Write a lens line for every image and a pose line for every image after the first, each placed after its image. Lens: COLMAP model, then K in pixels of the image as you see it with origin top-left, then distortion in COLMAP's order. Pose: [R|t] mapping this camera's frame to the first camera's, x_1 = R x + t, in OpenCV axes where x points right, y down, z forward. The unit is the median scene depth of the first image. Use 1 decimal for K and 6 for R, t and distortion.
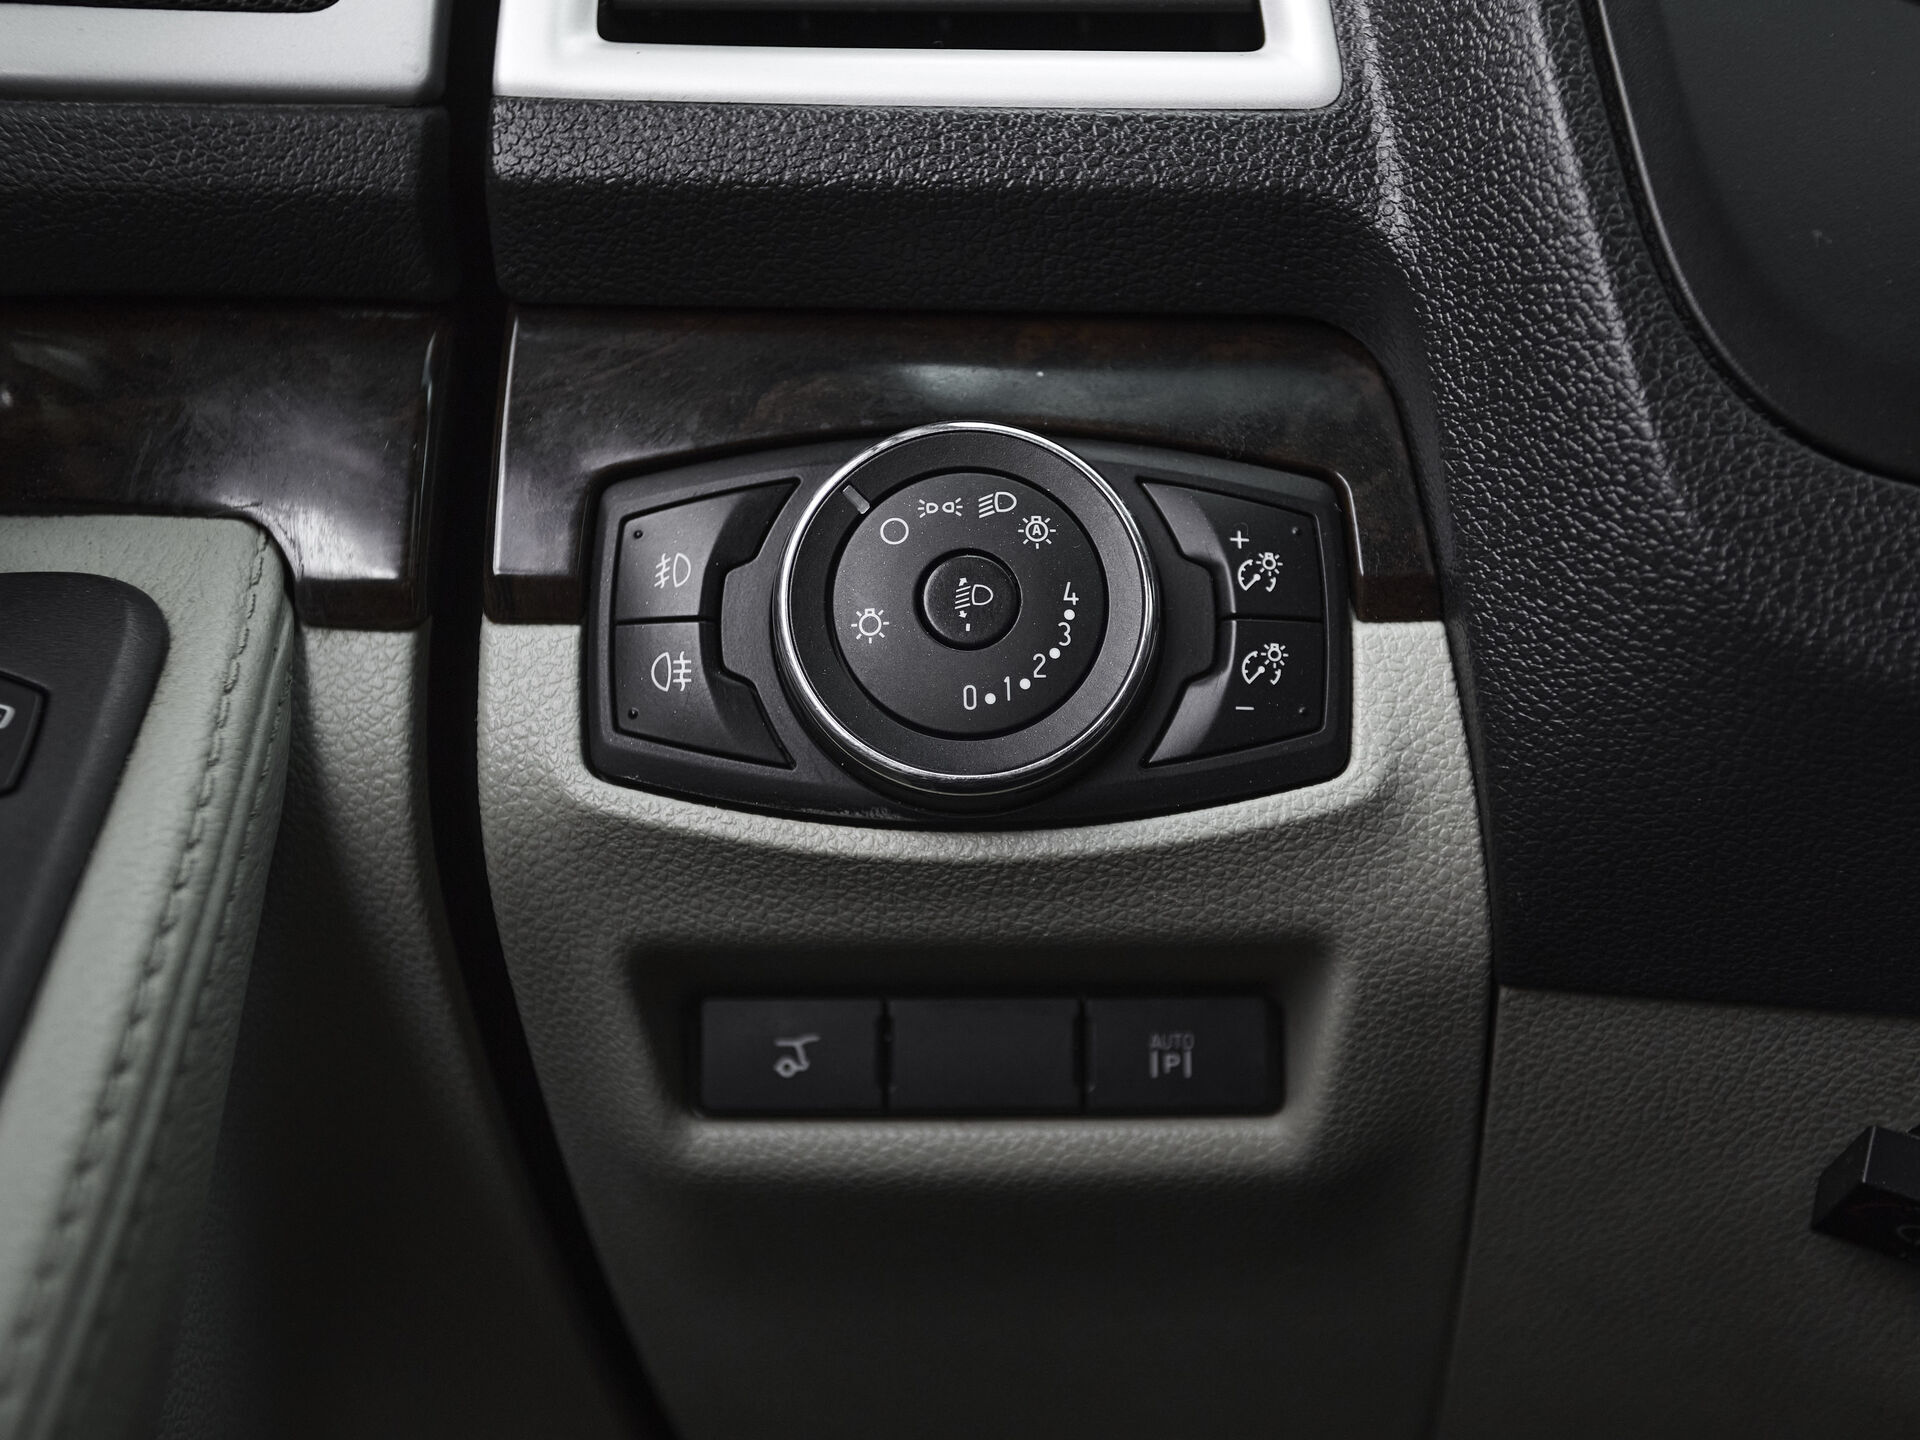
lens RADIAL K [[2182.9, 0, 960.0], [0, 2182.9, 720.0], [0, 0, 1]] dist [0.011699, 0.042832]
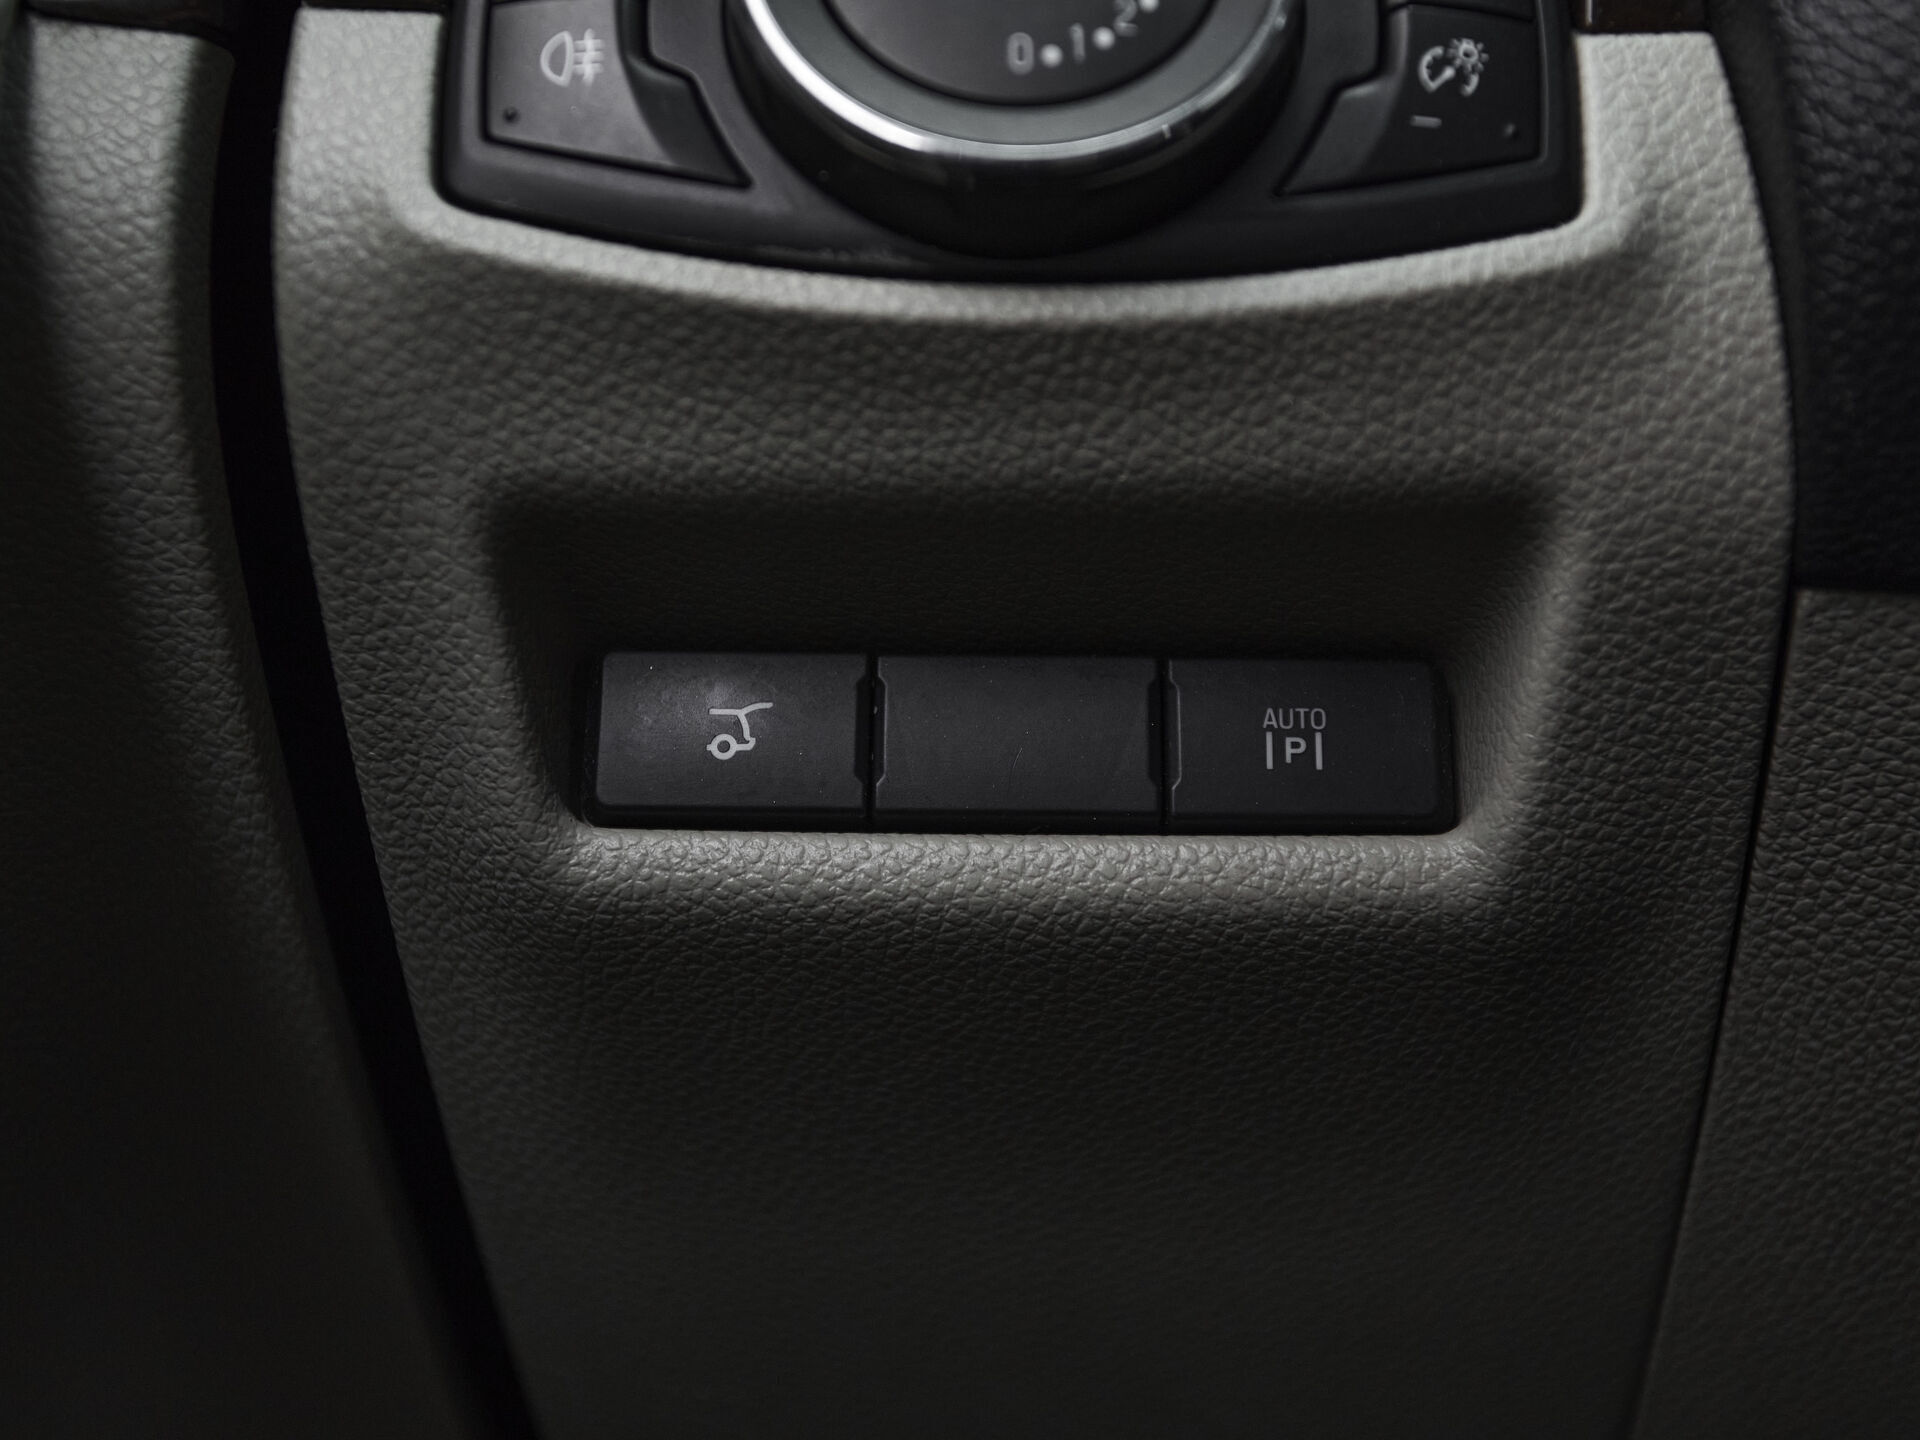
lens RADIAL K [[2182.9, 0, 960.0], [0, 2182.9, 720.0], [0, 0, 1]] dist [0.011699, 0.042832]
pose [[0.999645, 0.022310, 0.014585, -0.017835], [-0.019667, 0.986704, -0.161336, 0.278857], [-0.017990, 0.160992, 0.986792, 0.359333]]
